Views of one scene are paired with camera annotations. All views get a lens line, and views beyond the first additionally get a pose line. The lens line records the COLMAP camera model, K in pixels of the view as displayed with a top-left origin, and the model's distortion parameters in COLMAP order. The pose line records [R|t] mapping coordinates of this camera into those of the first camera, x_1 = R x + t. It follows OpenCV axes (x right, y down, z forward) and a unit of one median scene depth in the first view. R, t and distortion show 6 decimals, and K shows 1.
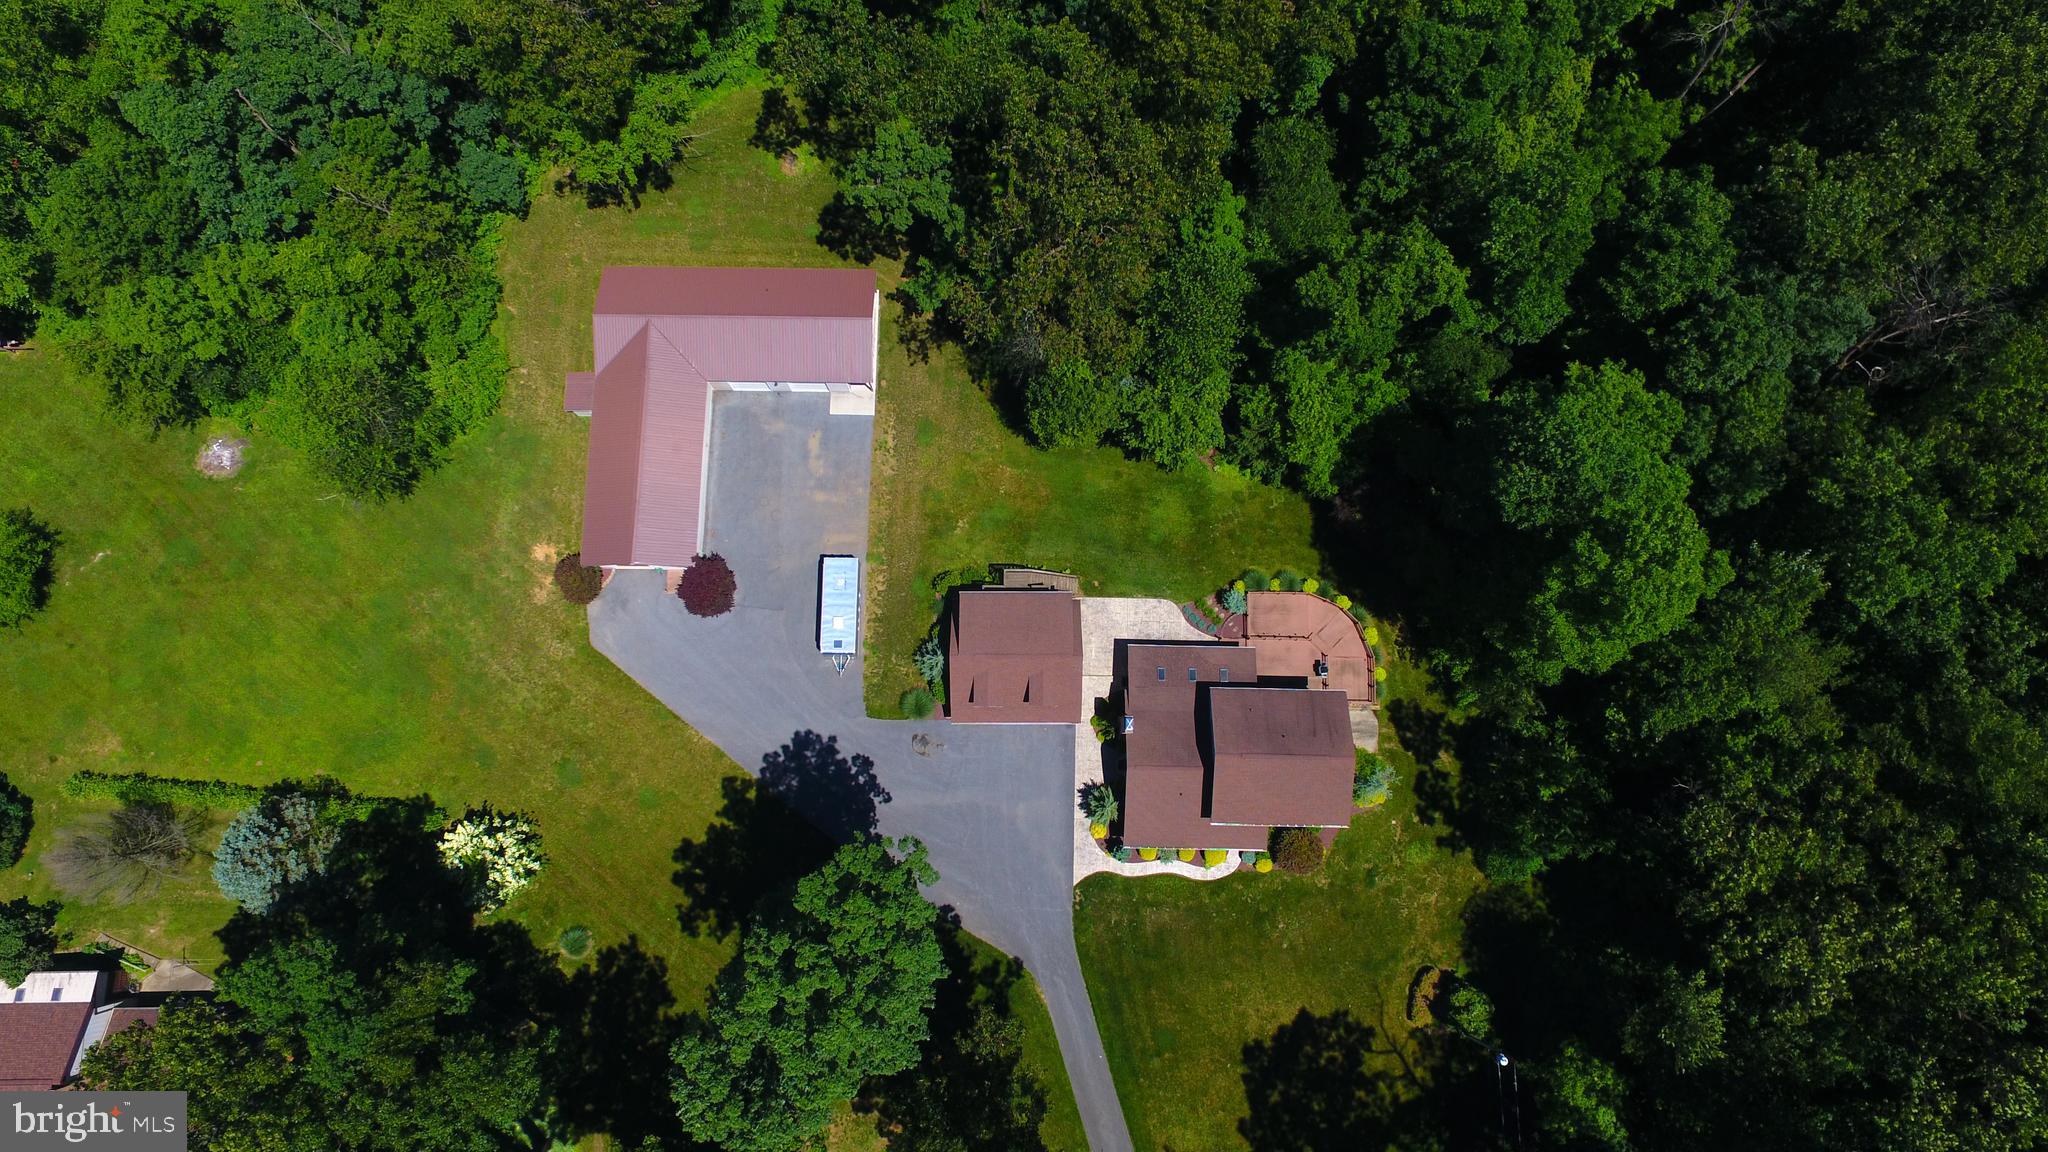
lens RADIAL K [[1156.6, 0, 1024.0], [0, 1156.6, 576.0], [0, 0, 1]] dist [0.000673, -0.000079]
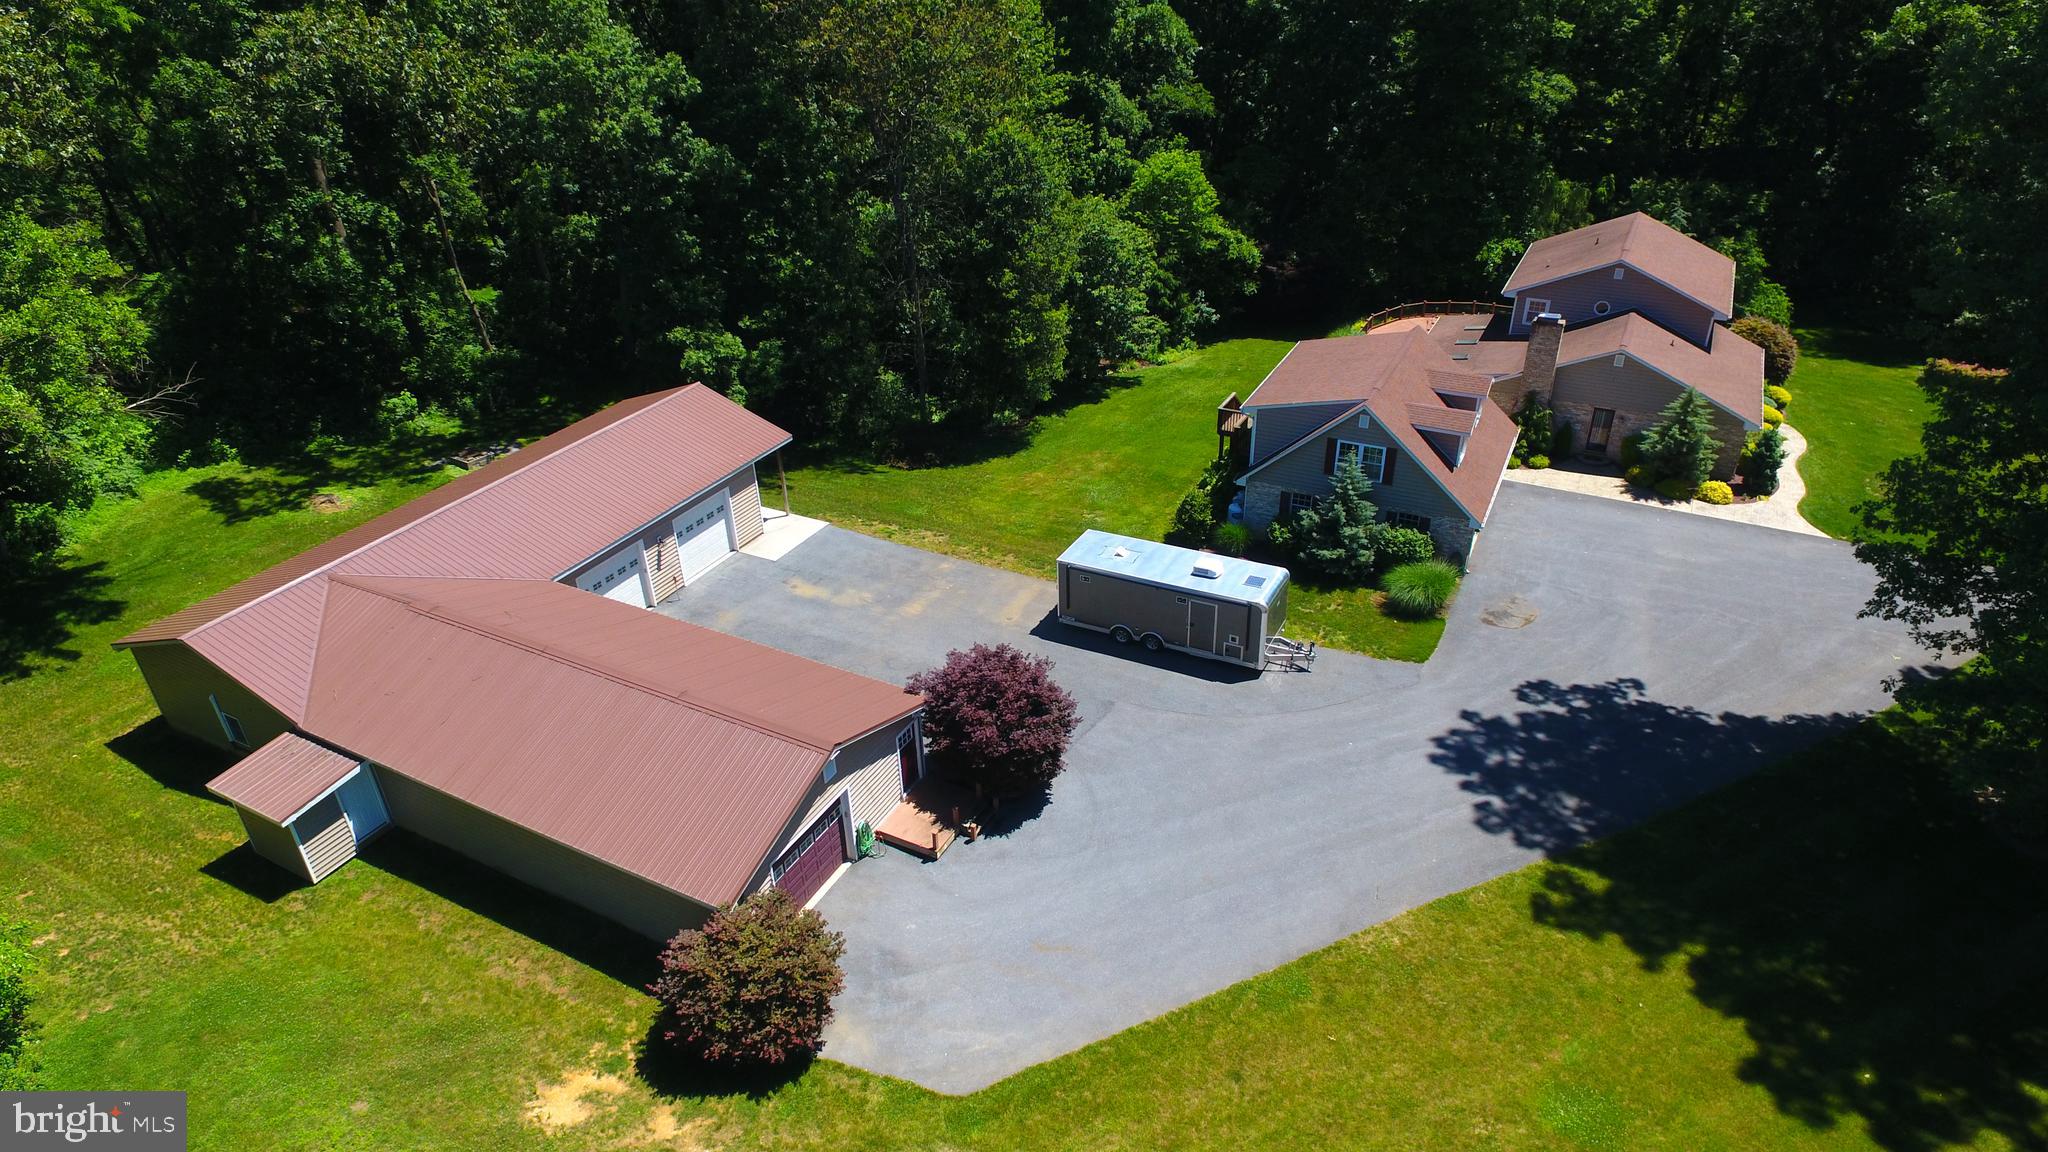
lens RADIAL K [[1190.2, 0, 1028.8], [0, 1190.2, 584.8], [0, 0, 1]] dist [-0.002229, -0.000404]
pose [[0.453990, -0.471015, 0.756332, -0.527667], [0.884504, 0.340609, -0.318807, 0.123416], [-0.107451, 0.813714, 0.571248, 0.745233]]
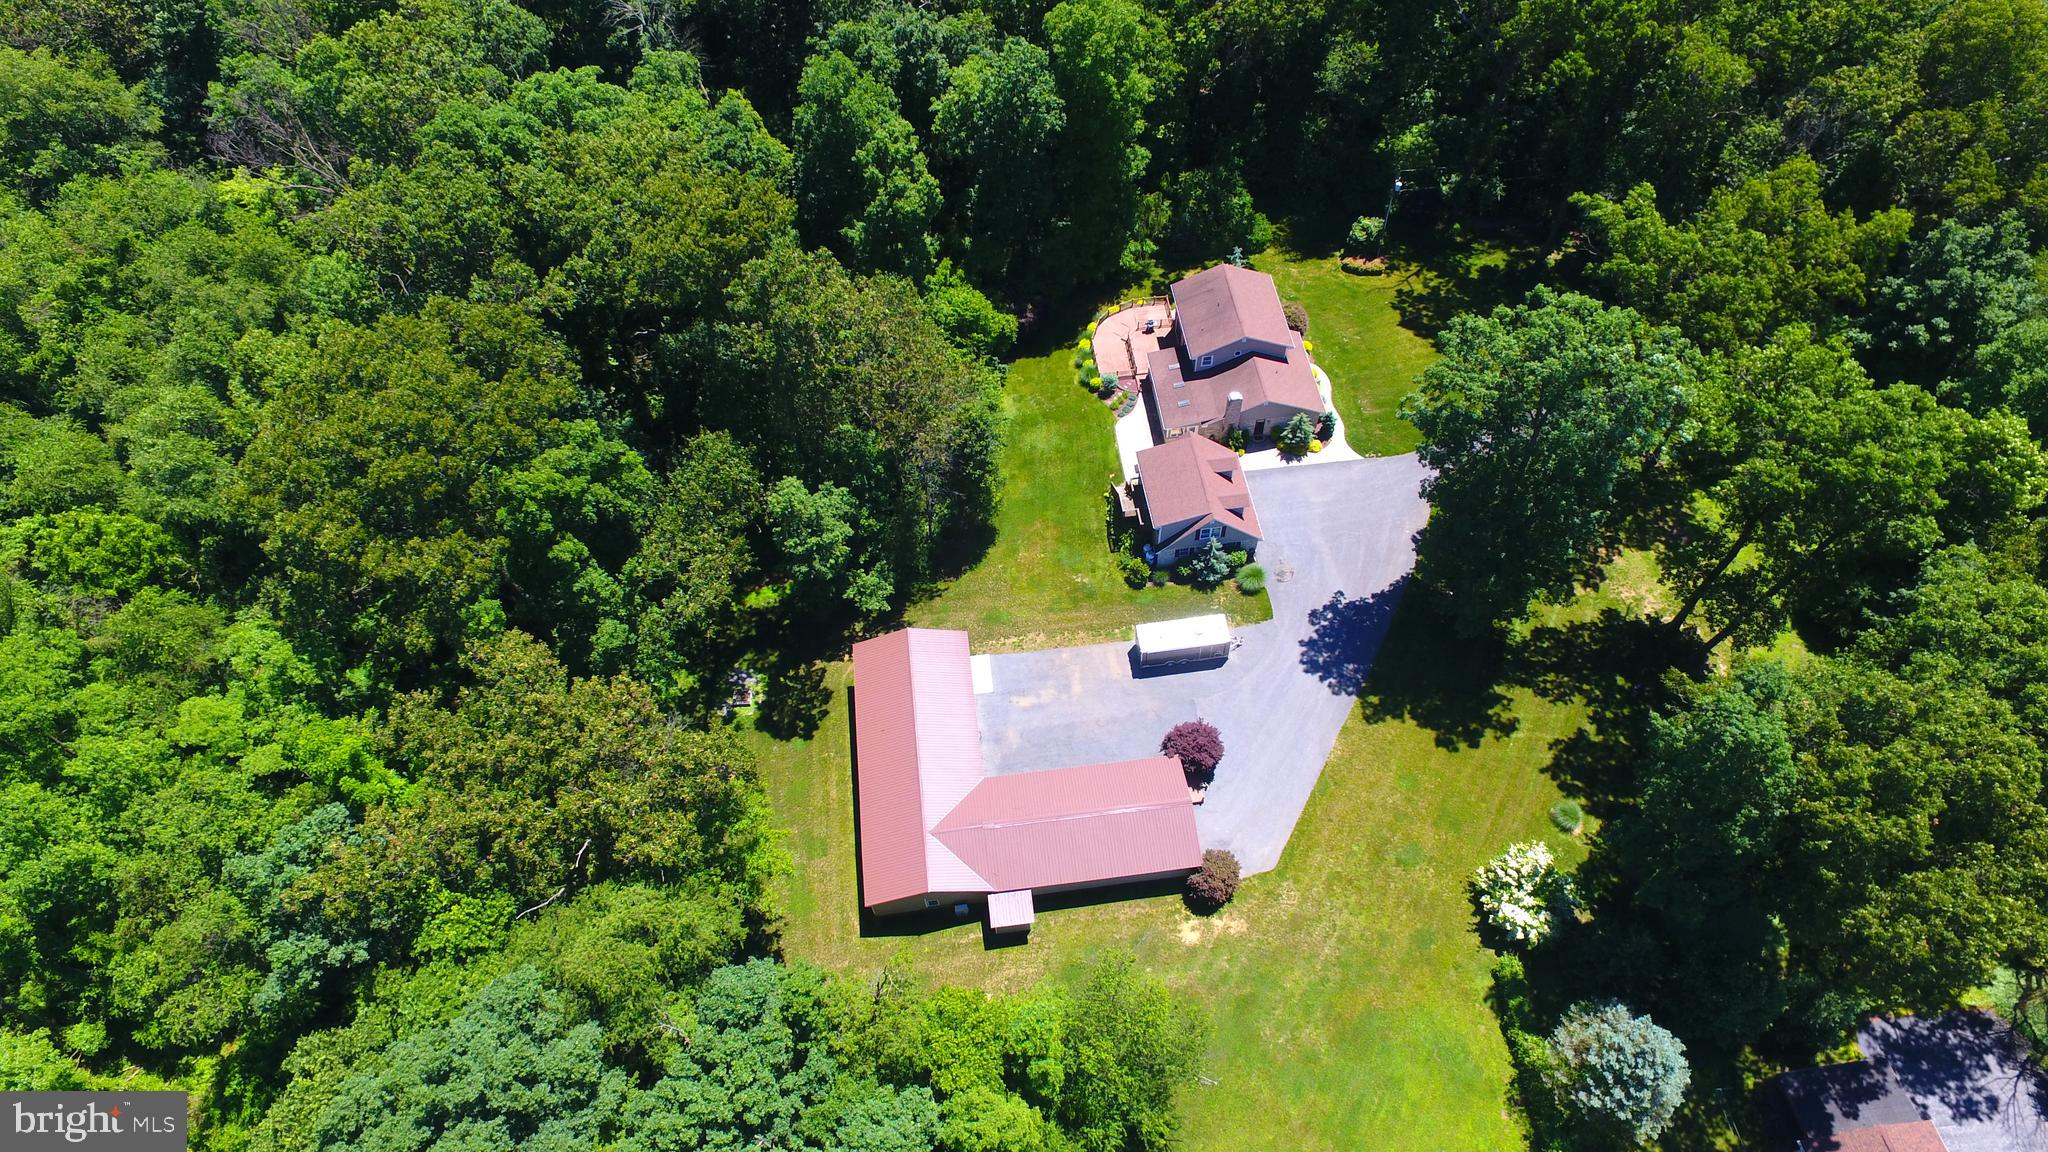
lens RADIAL K [[1156.6, 0, 1024.0], [0, 1156.6, 576.0], [0, 0, 1]] dist [0.000673, -0.000079]
pose [[-0.132828, -0.823515, 0.551525, -0.678276], [0.983436, -0.040266, 0.176725, -0.302520], [-0.123328, 0.565864, 0.815223, 0.119139]]
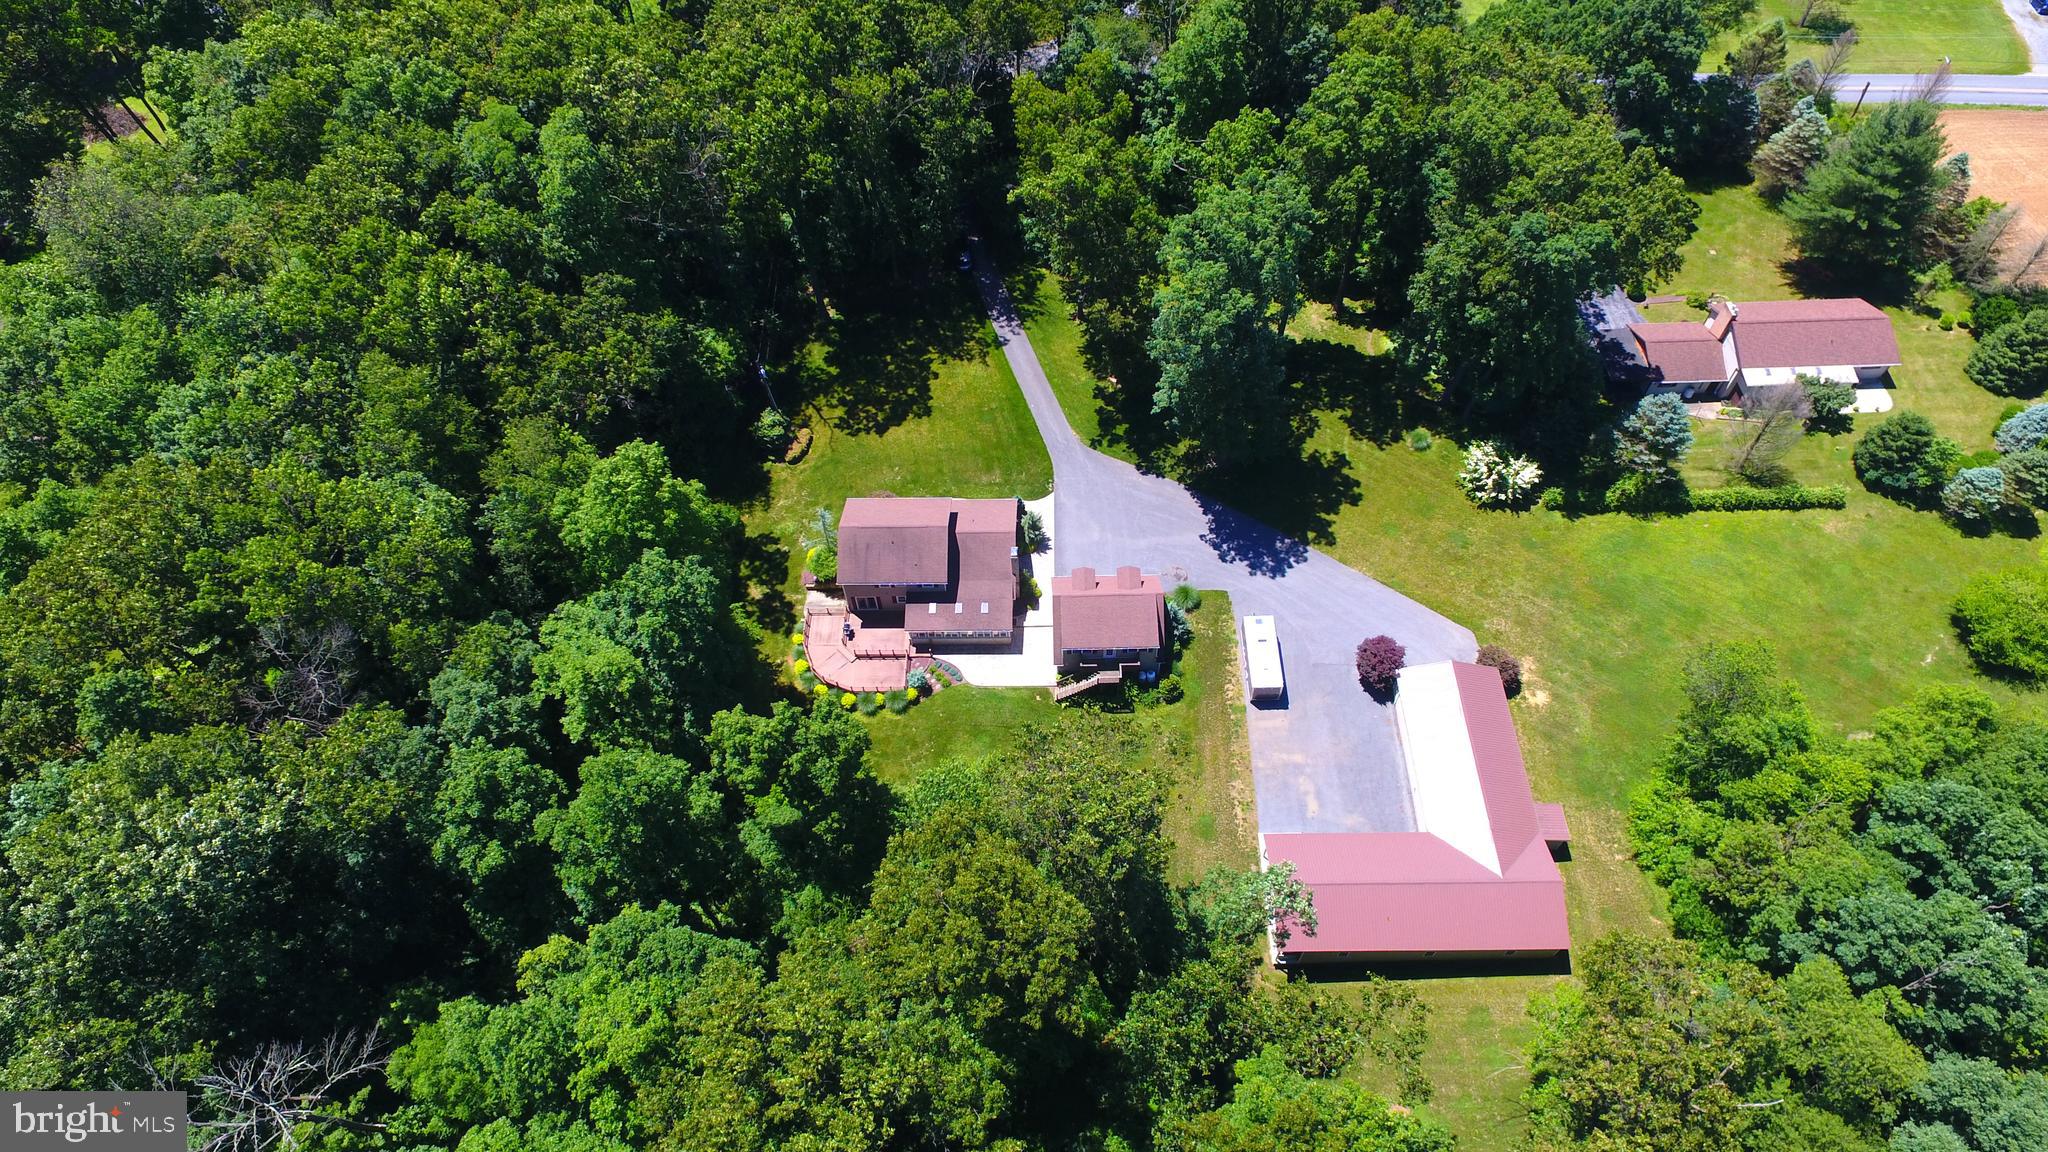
lens RADIAL K [[1190.2, 0, 1028.8], [0, 1190.2, 584.8], [0, 0, 1]] dist [-0.002229, -0.000404]
pose [[-0.999693, 0.021319, 0.012615, 0.056527], [-0.006657, -0.721728, 0.692145, -0.739405], [0.023860, 0.691848, 0.721648, 0.093207]]
